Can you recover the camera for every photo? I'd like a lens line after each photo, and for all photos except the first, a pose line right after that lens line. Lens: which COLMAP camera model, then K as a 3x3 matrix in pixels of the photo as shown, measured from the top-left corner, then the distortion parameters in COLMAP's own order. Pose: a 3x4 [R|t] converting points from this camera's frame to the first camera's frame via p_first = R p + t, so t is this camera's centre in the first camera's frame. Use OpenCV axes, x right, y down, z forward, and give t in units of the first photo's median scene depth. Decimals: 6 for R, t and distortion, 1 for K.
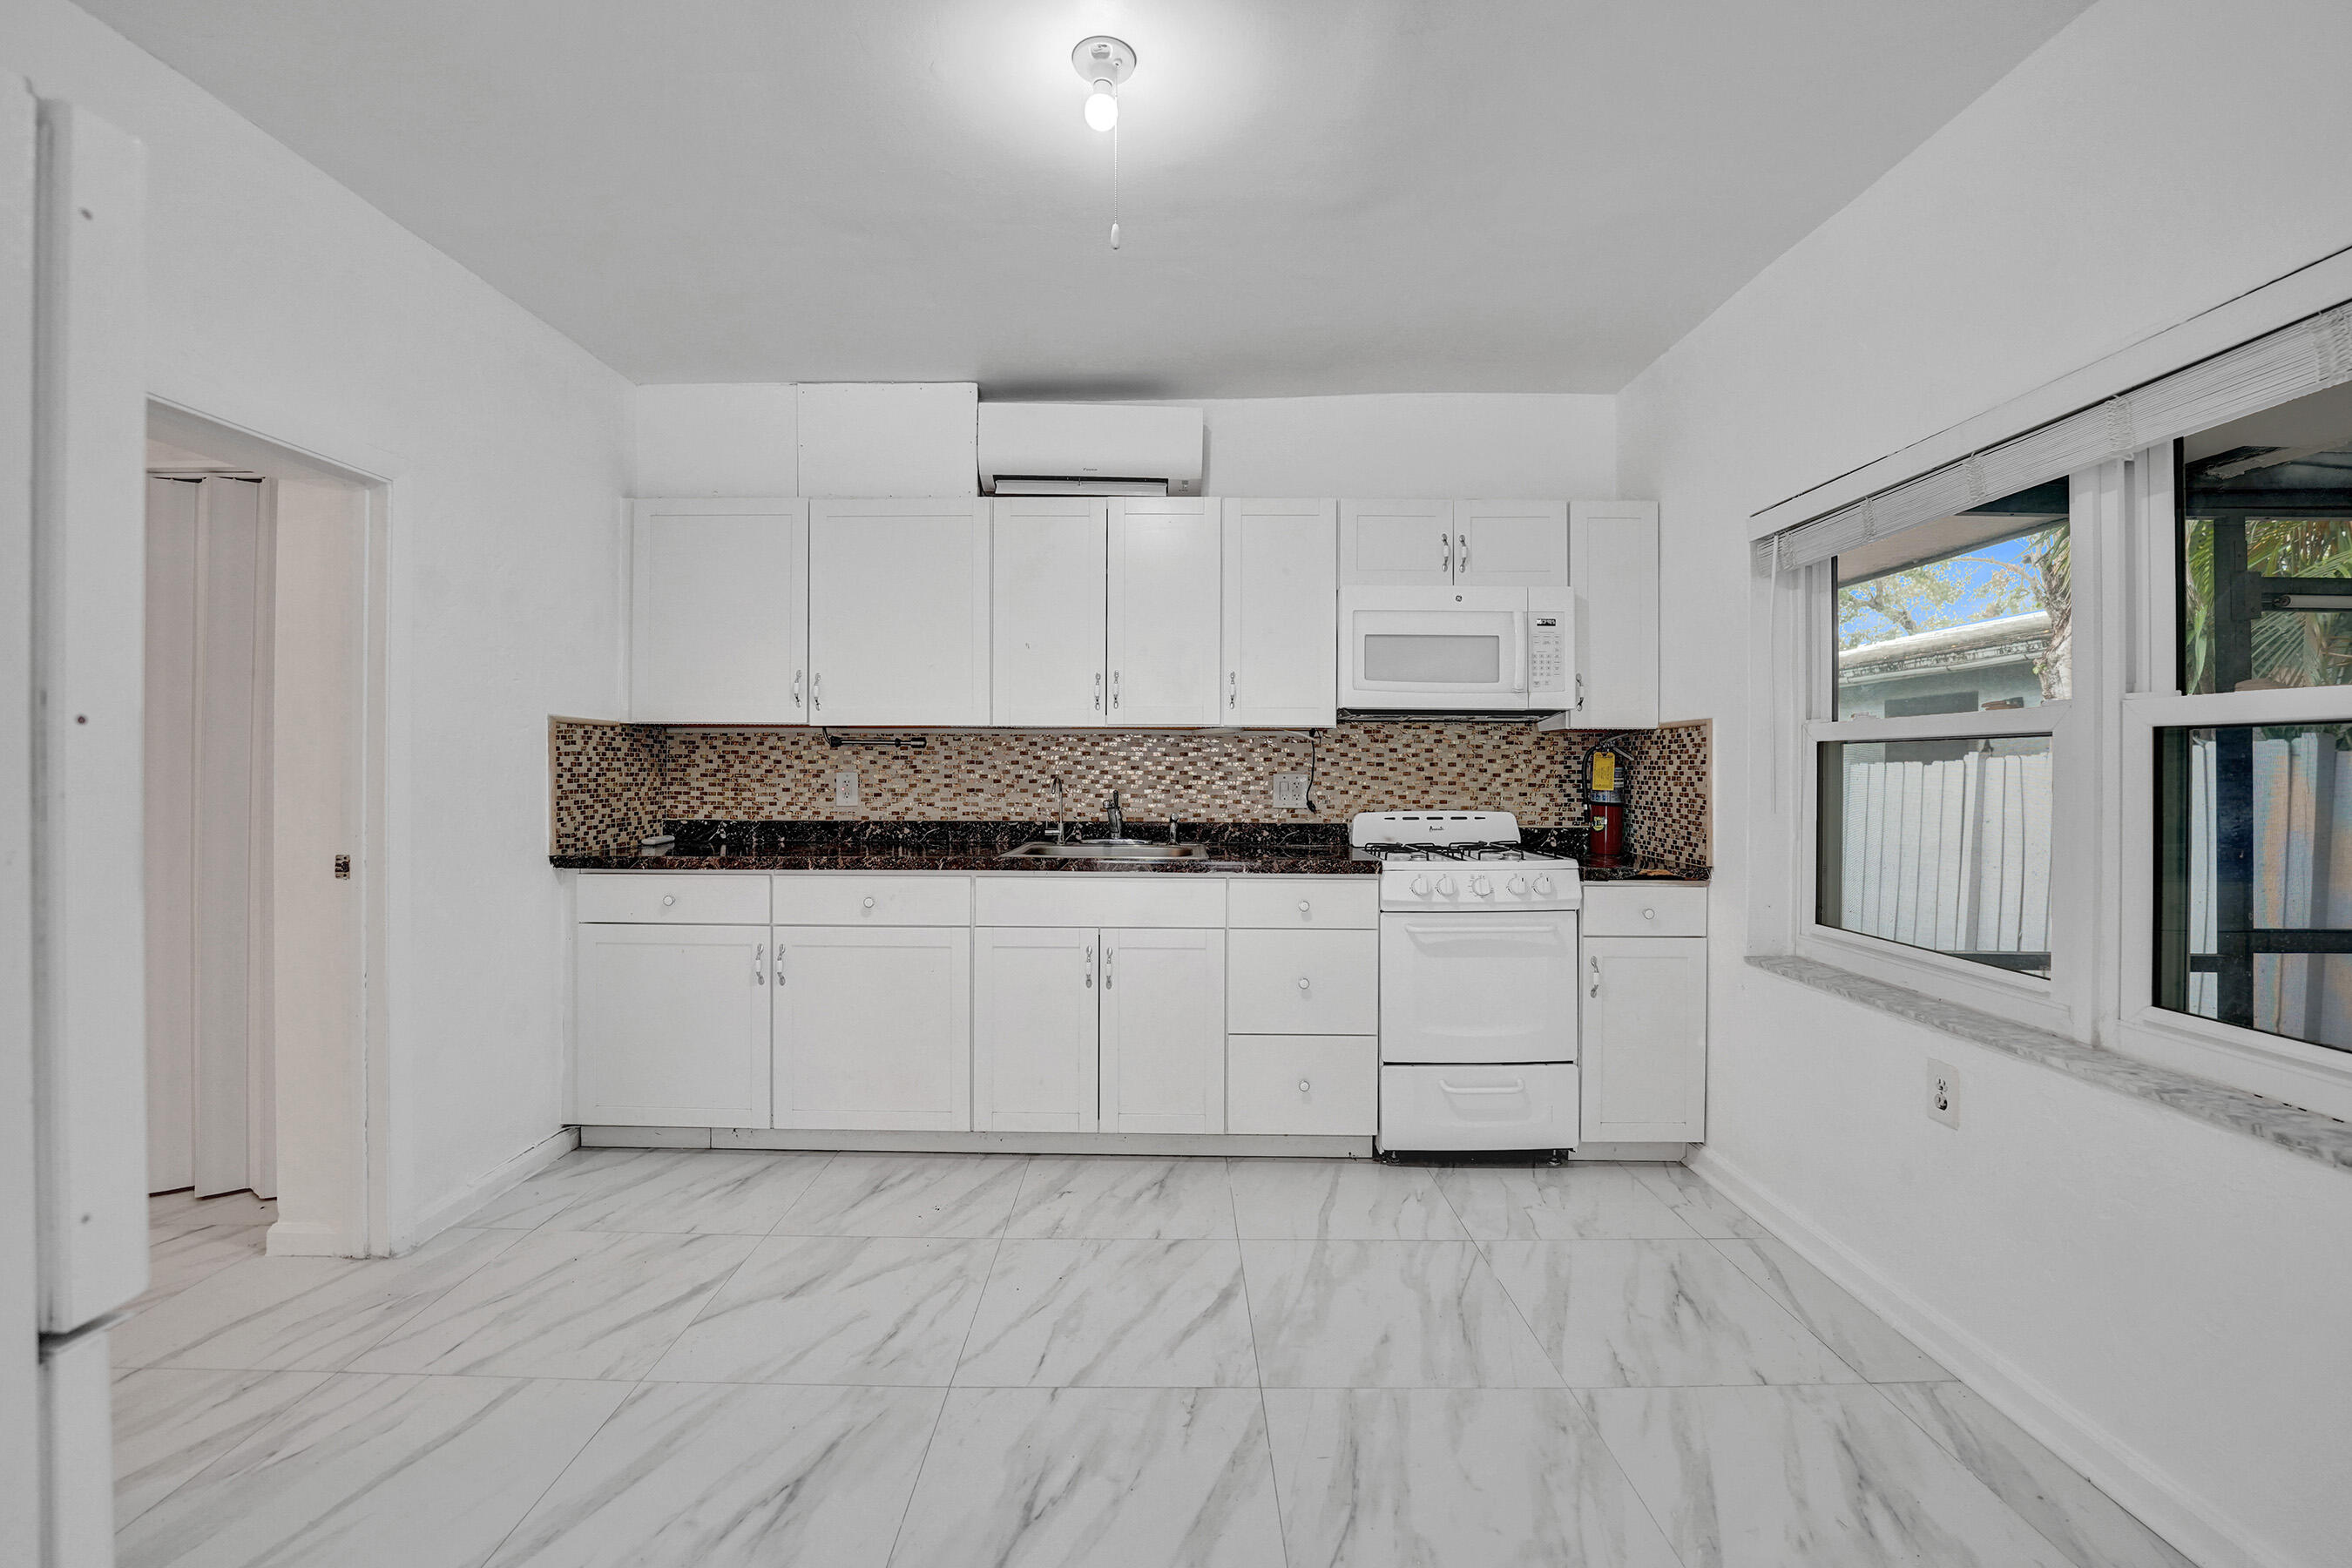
lens RADIAL K [[956.3, 0, 1168.0], [0, 956.3, 773.3], [0, 0, 1]] dist [-0.021960, 0.000115]
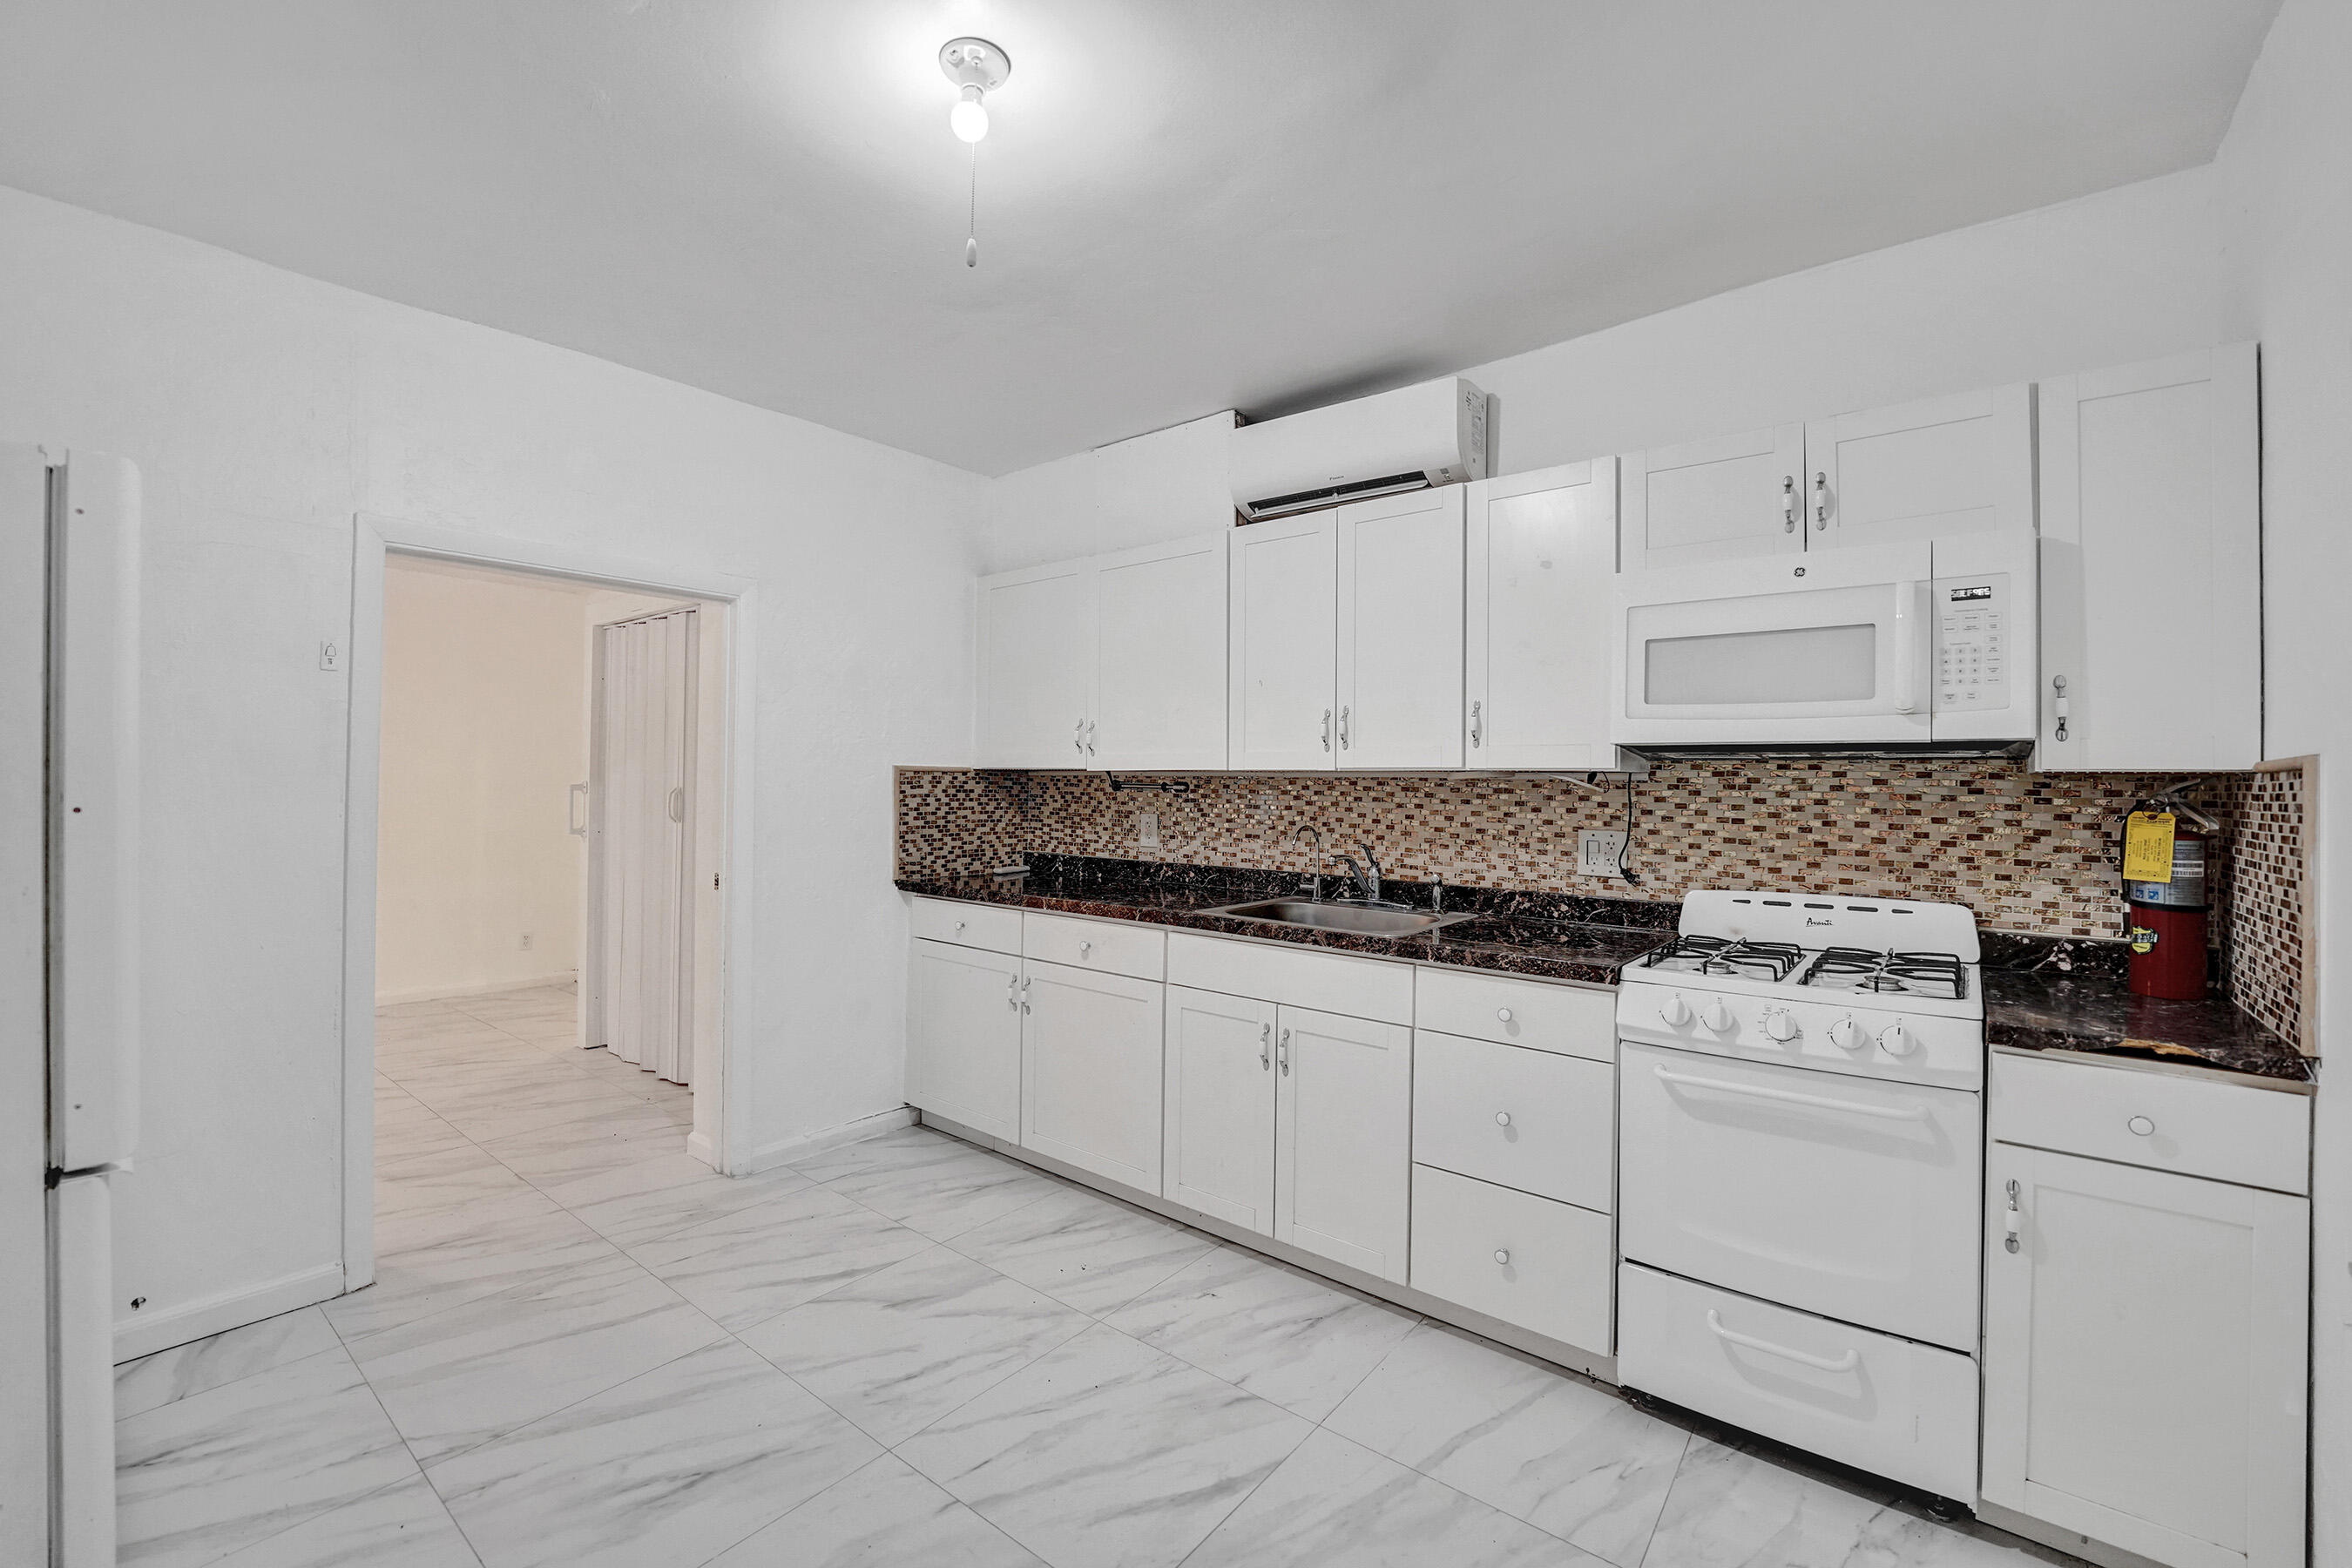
lens RADIAL K [[956.4, 0, 1131.1], [0, 956.4, 781.3], [0, 0, 1]] dist [-0.023119, 0.000236]
pose [[0.783574, 0.001599, -0.621297, 0.312988], [-0.011795, 0.999855, -0.012303, -0.025301], [0.621187, 0.016968, 0.783479, 0.196076]]
